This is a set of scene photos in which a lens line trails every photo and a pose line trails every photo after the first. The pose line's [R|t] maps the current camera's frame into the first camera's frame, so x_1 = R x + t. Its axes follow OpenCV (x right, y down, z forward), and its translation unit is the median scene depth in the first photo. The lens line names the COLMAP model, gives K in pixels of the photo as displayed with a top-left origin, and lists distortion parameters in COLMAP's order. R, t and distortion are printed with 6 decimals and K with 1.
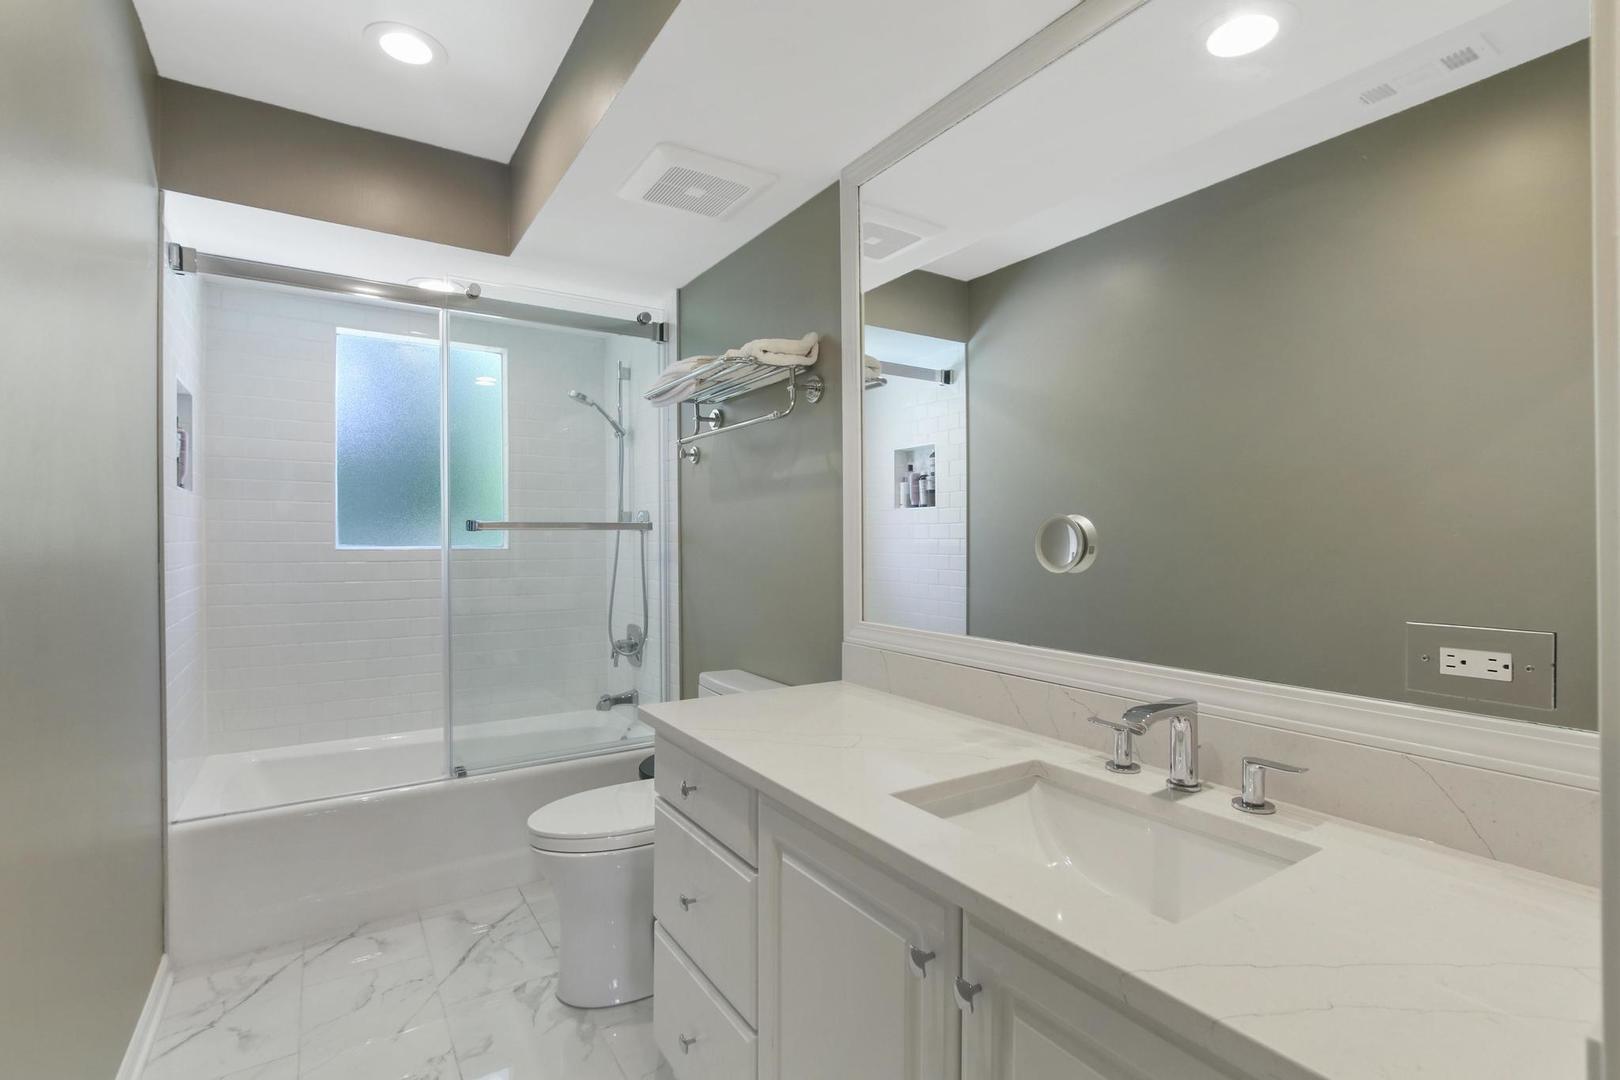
lens RADIAL K [[772.6, 0, 815.9], [0, 772.6, 542.3], [0, 0, 1]] dist [-0.007902, 0.000602]
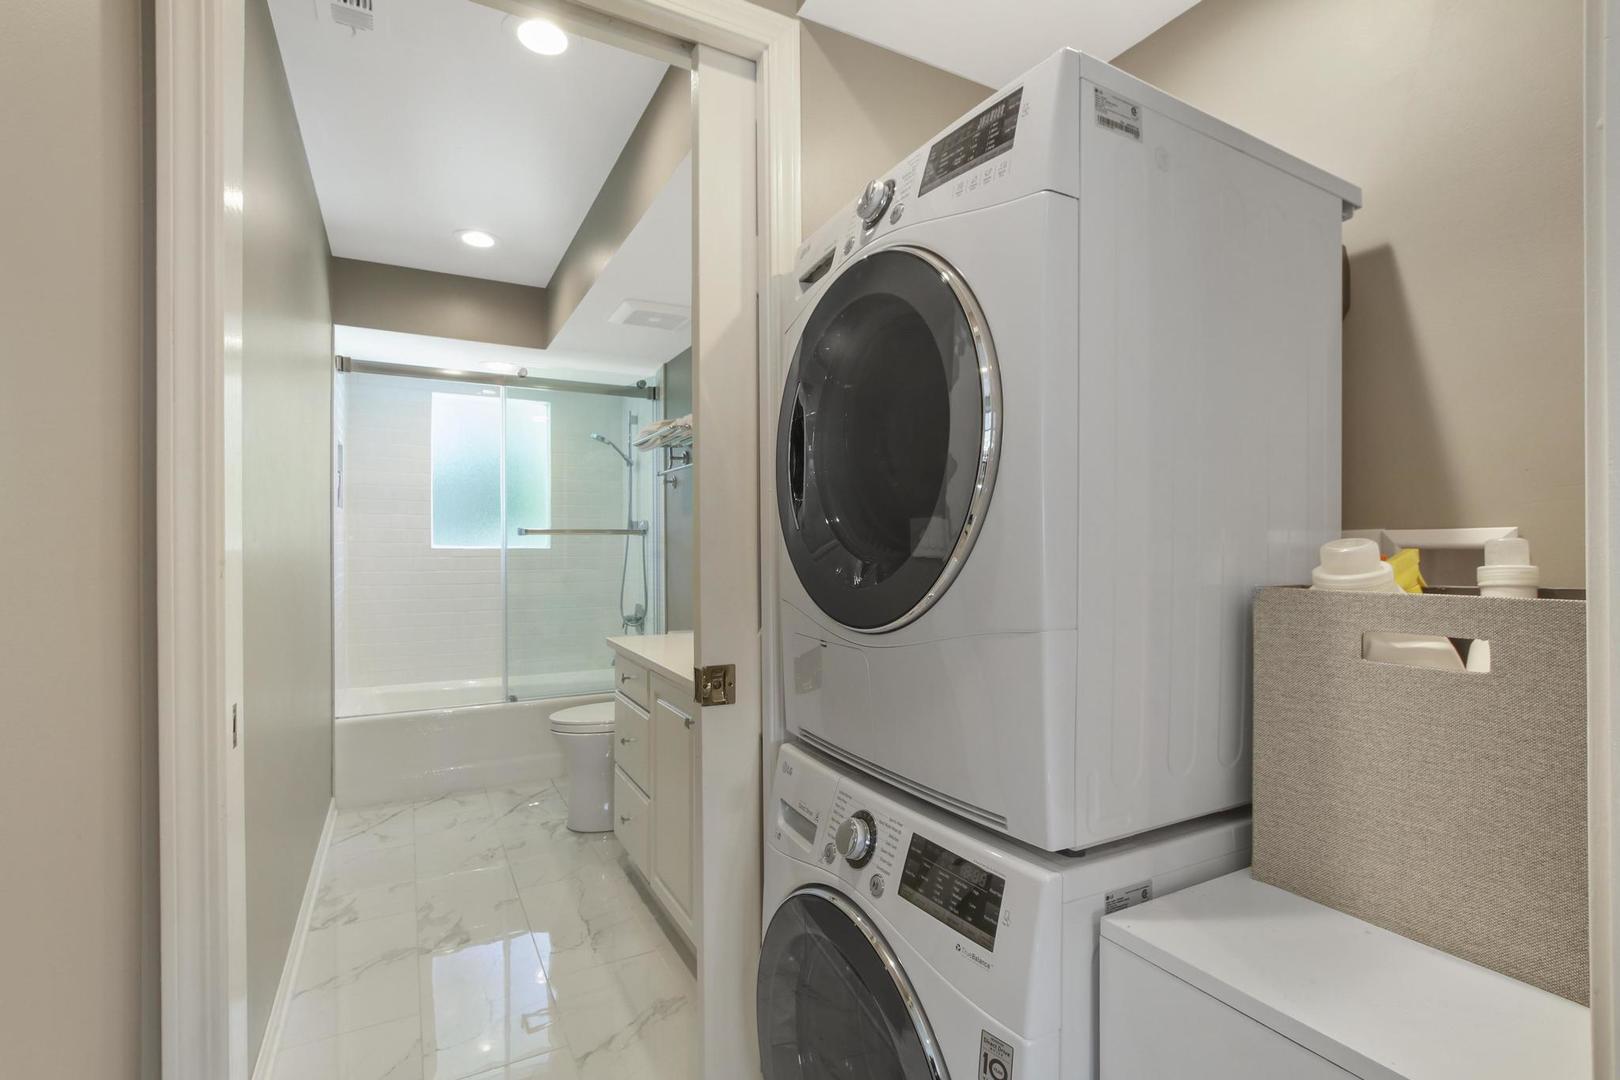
lens RADIAL K [[772.6, 0, 809.2], [0, 772.6, 540.8], [0, 0, 1]] dist [-0.007902, 0.000602]
pose [[0.996118, -0.000500, -0.088021, 0.231281], [-0.000199, 0.999969, -0.007932, 0.007178], [0.088023, 0.007919, 0.996087, -0.418788]]
